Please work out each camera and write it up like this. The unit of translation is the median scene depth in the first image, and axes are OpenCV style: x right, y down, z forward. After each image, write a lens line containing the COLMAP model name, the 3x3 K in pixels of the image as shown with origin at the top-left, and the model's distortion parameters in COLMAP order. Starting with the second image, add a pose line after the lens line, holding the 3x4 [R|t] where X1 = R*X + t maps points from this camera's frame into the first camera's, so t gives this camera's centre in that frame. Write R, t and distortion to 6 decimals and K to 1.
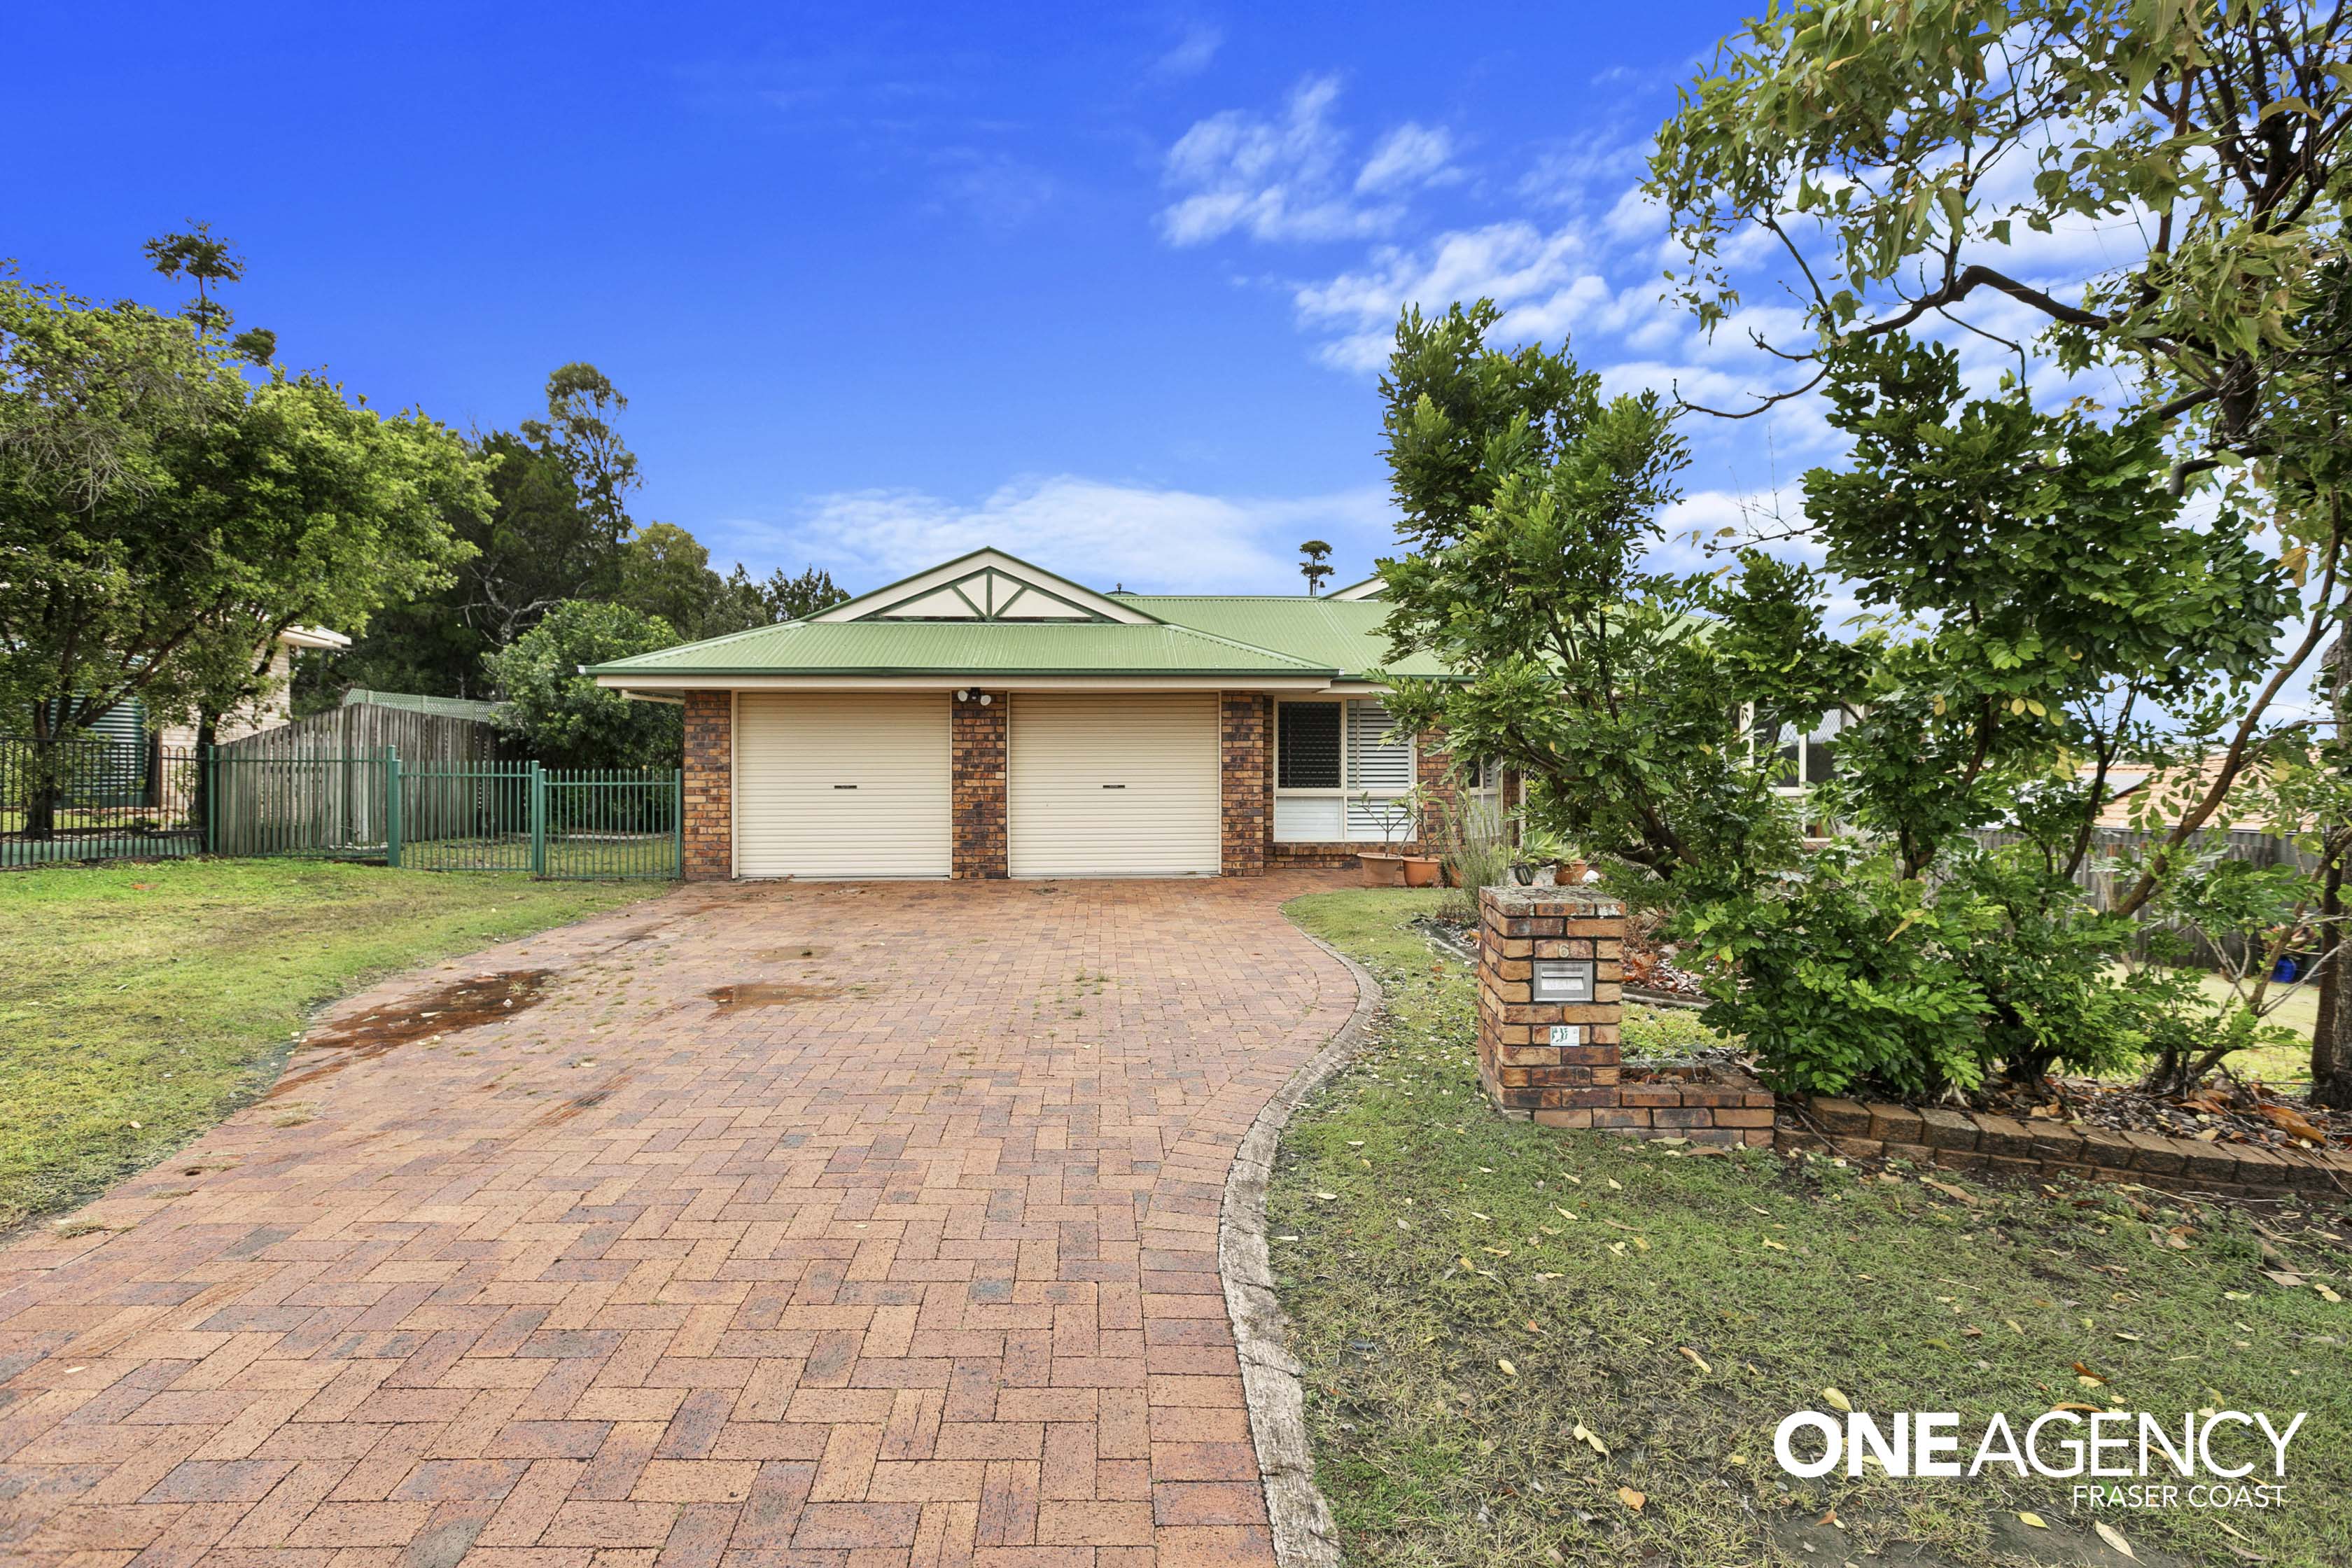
lens RADIAL K [[1116.2, 0, 1214.3], [0, 1116.2, 782.9], [0, 0, 1]] dist [0.003373, 0.000850]
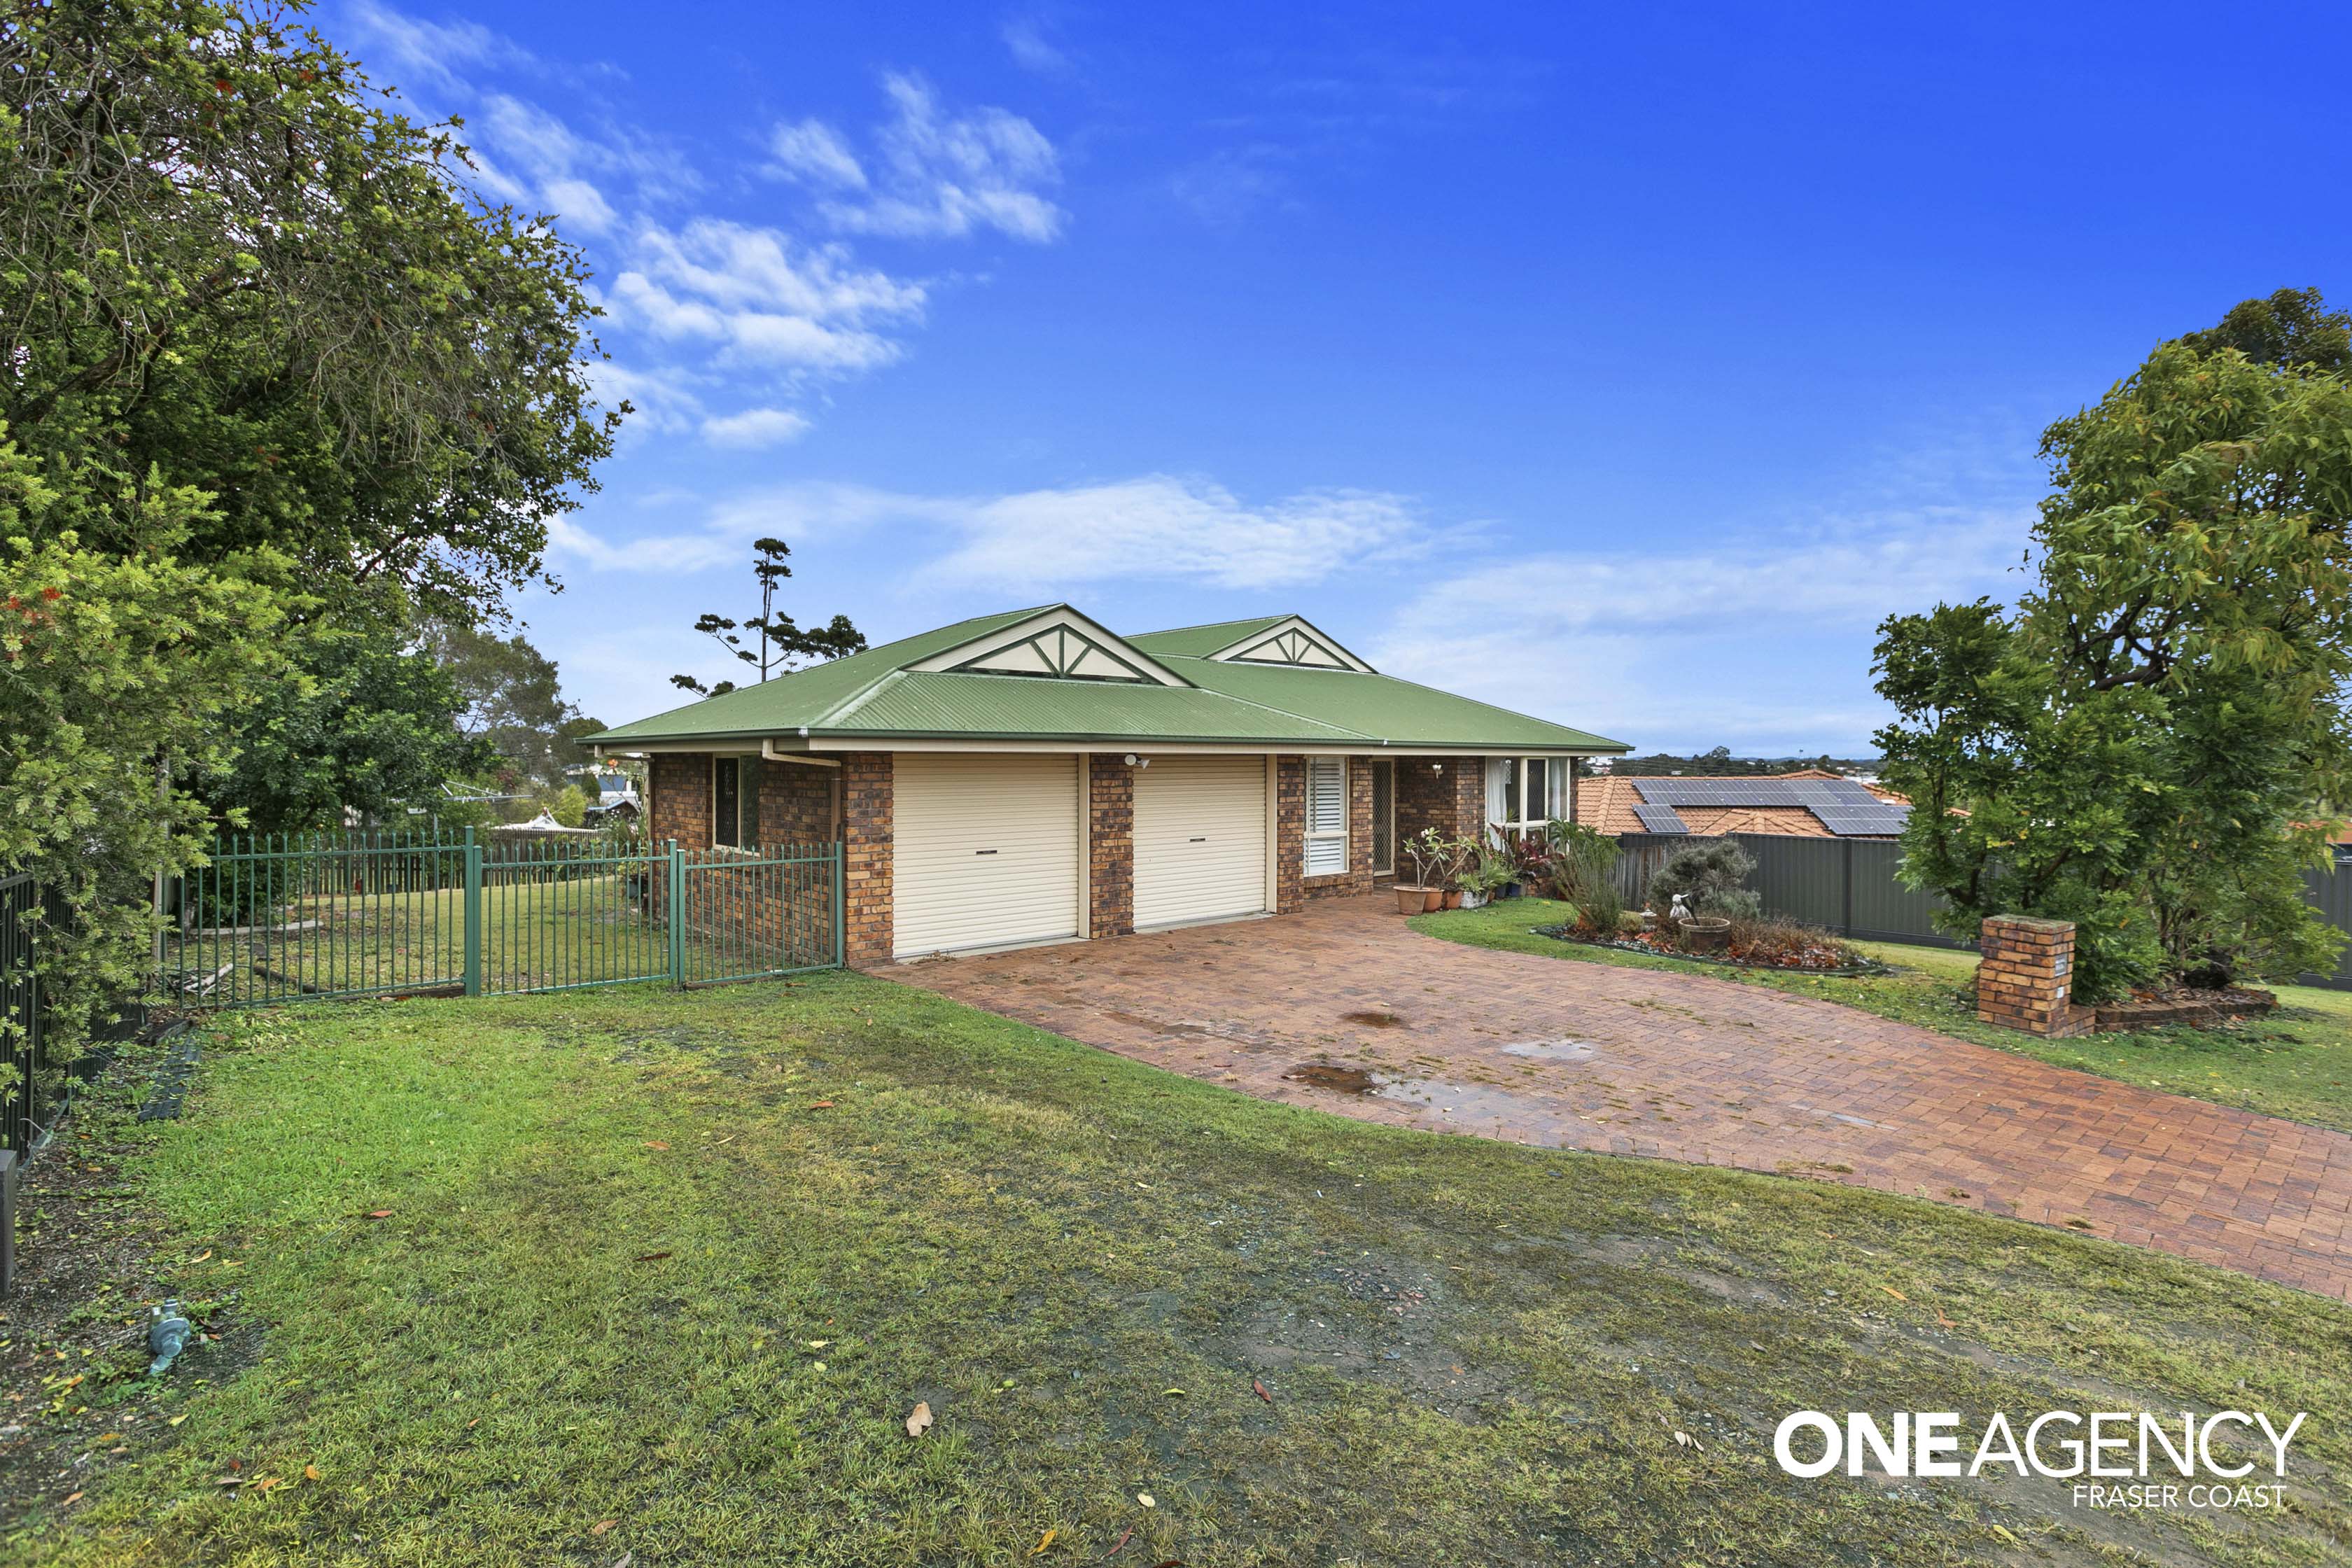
lens RADIAL K [[1116.2, 0, 1214.3], [0, 1116.2, 782.9], [0, 0, 1]] dist [0.003373, 0.000850]
pose [[0.782799, -0.007669, 0.622228, -0.769296], [0.005199, 0.999970, 0.005784, -0.059765], [-0.622253, -0.001293, 0.782815, 0.139914]]
